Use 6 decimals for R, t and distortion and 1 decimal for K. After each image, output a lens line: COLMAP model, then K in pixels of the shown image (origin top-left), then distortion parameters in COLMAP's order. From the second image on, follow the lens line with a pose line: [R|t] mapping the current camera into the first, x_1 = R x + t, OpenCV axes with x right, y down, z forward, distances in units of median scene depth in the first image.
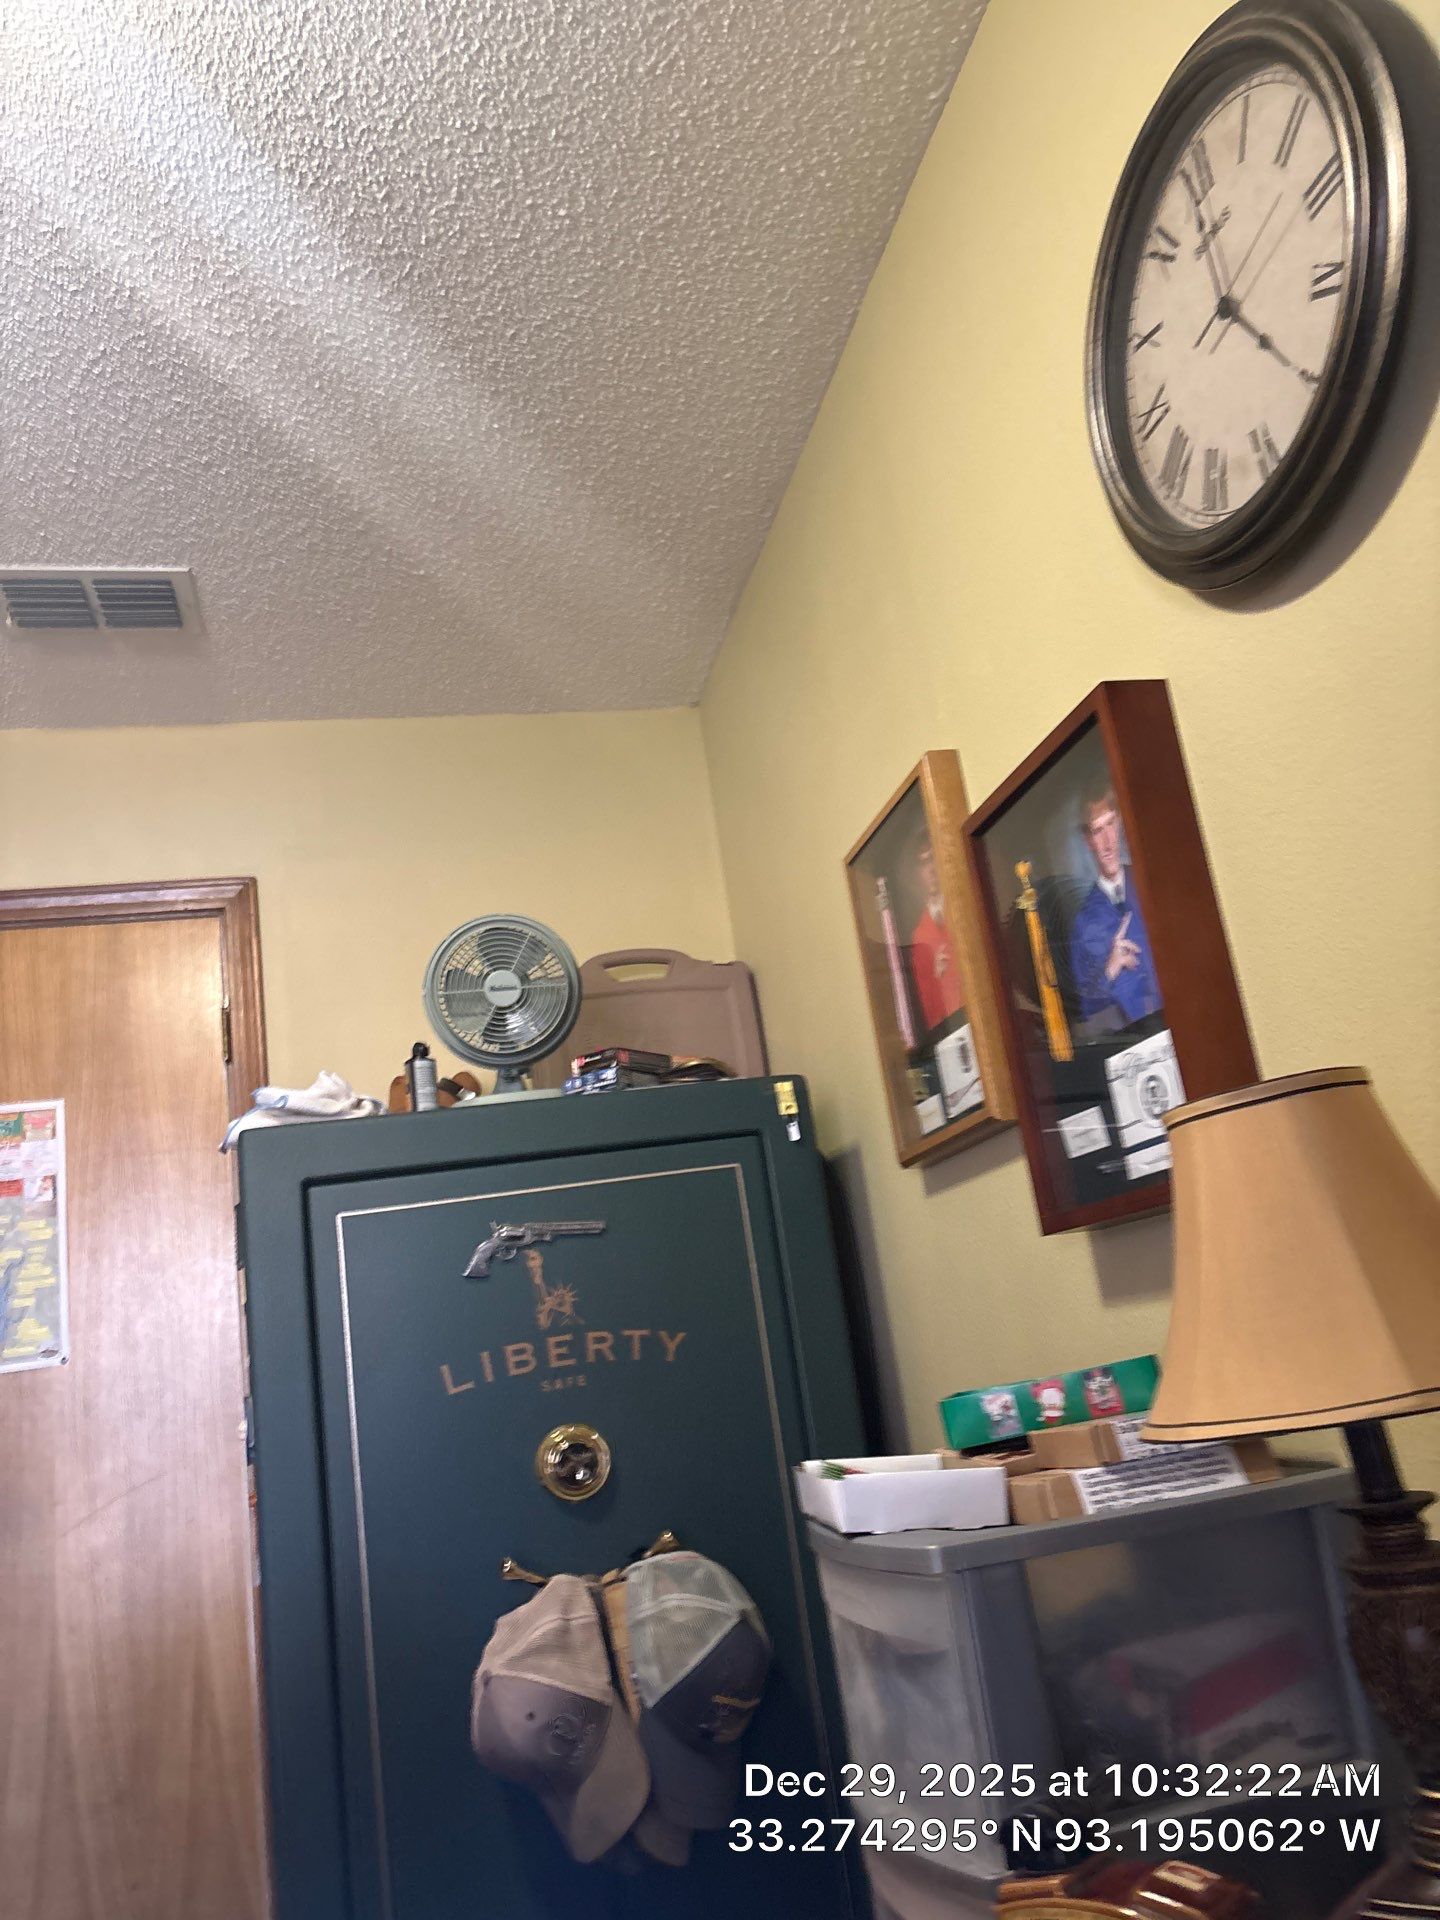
lens RADIAL K [[1477.9, 0, 722.8], [0, 1477.9, 953.7], [0, 0, 1]] dist [0.080647, -0.043459]
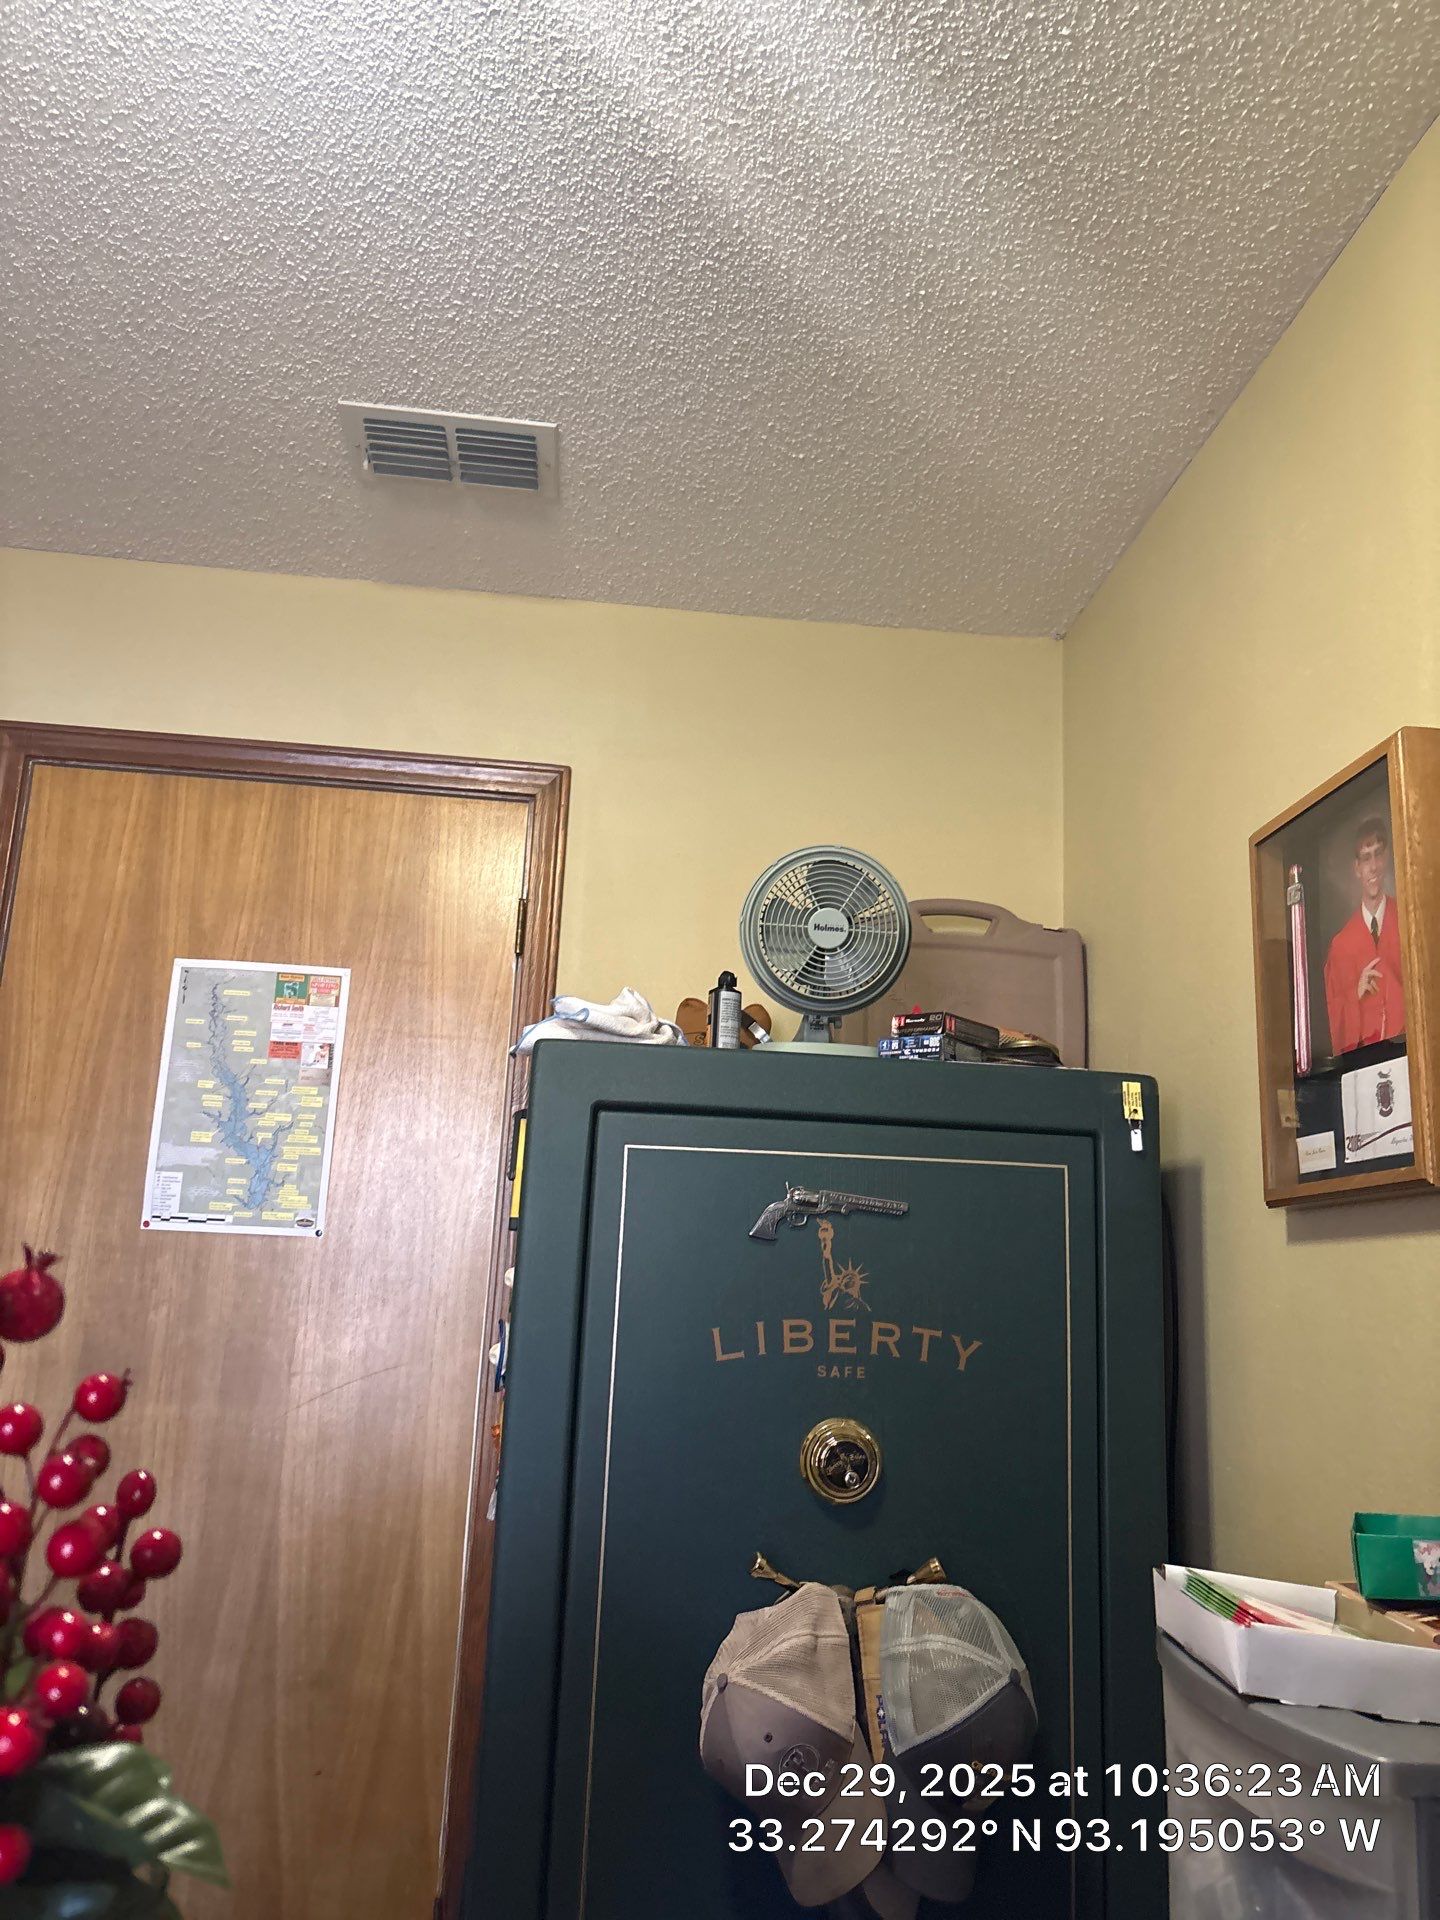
lens RADIAL K [[1477.9, 0, 766.5], [0, 1477.9, 949.5], [0, 0, 1]] dist [0.080647, -0.043459]
pose [[0.980730, 0.150666, -0.124375, -0.072979], [-0.145161, 0.988028, 0.052245, -0.005138], [0.130757, -0.033184, 0.990859, 0.102726]]
